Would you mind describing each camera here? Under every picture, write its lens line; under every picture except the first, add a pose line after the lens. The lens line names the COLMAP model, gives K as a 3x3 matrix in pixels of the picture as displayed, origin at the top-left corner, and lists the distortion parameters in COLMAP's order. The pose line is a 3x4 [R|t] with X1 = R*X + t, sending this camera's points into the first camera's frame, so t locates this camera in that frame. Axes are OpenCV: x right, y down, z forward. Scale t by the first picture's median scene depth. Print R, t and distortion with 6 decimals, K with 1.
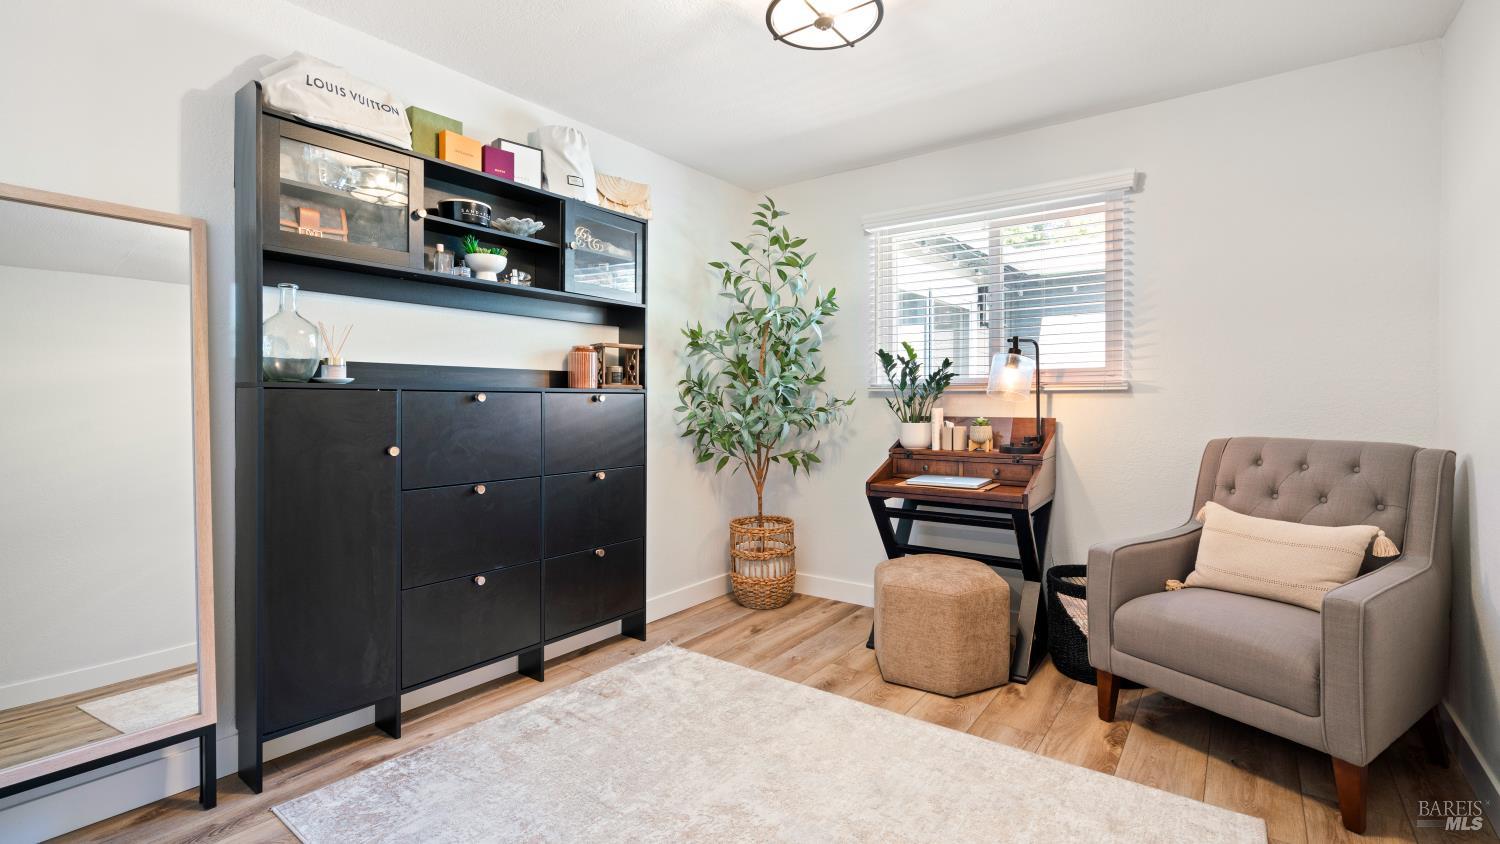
lens RADIAL K [[682.8, 0, 746.8], [0, 682.8, 419.3], [0, 0, 1]] dist [-0.024395, 0.008914]
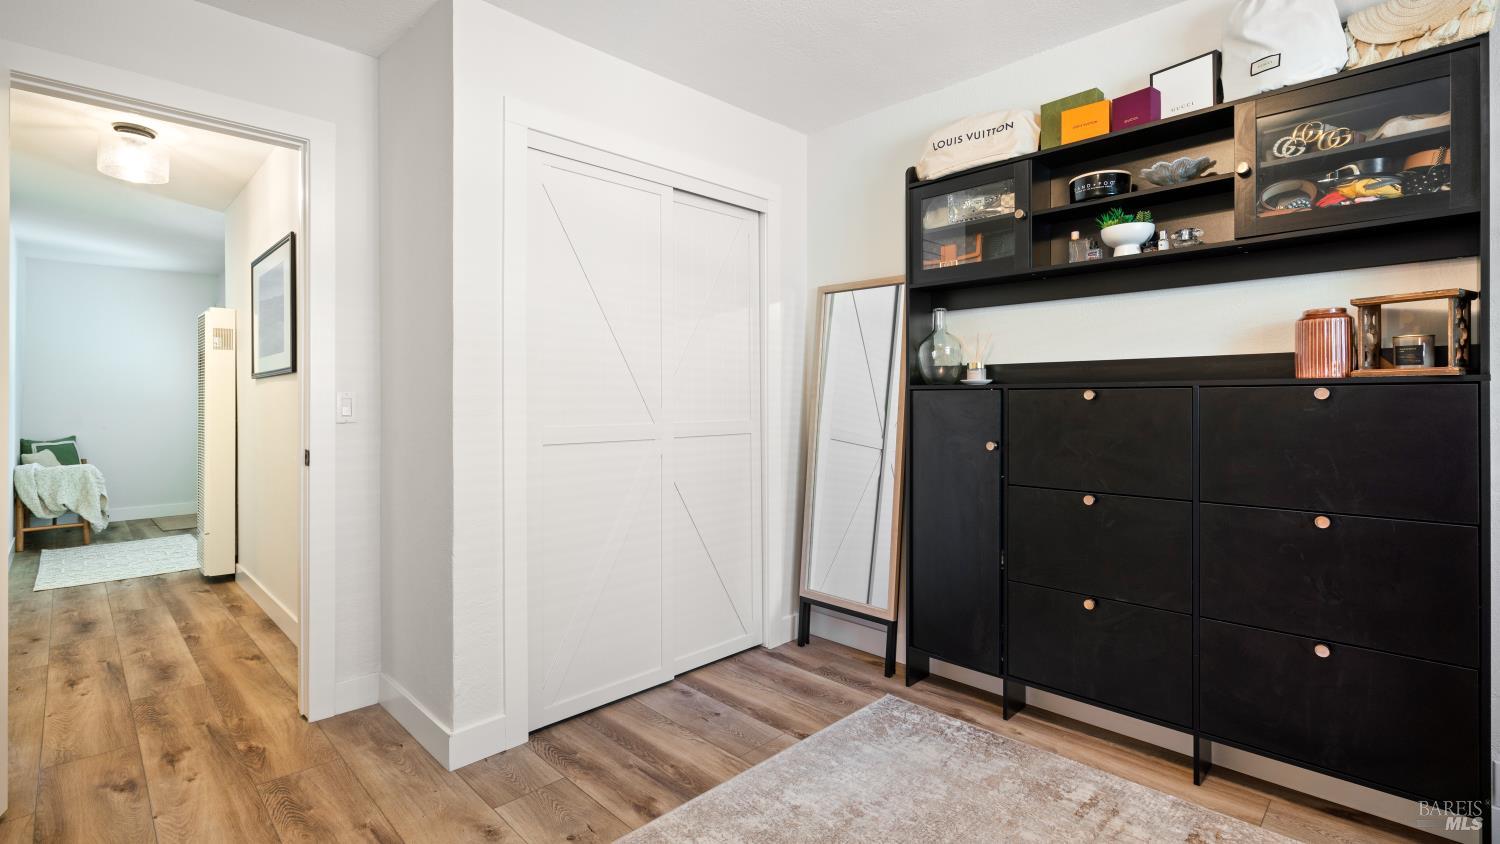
lens RADIAL K [[682.8, 0, 748.0], [0, 682.8, 406.4], [0, 0, 1]] dist [-0.024395, 0.008914]
pose [[-0.167344, 0.005694, -0.985882, 0.584440], [-0.025423, 0.999626, 0.010088, -0.015696], [0.985571, 0.026753, -0.167136, 0.764356]]
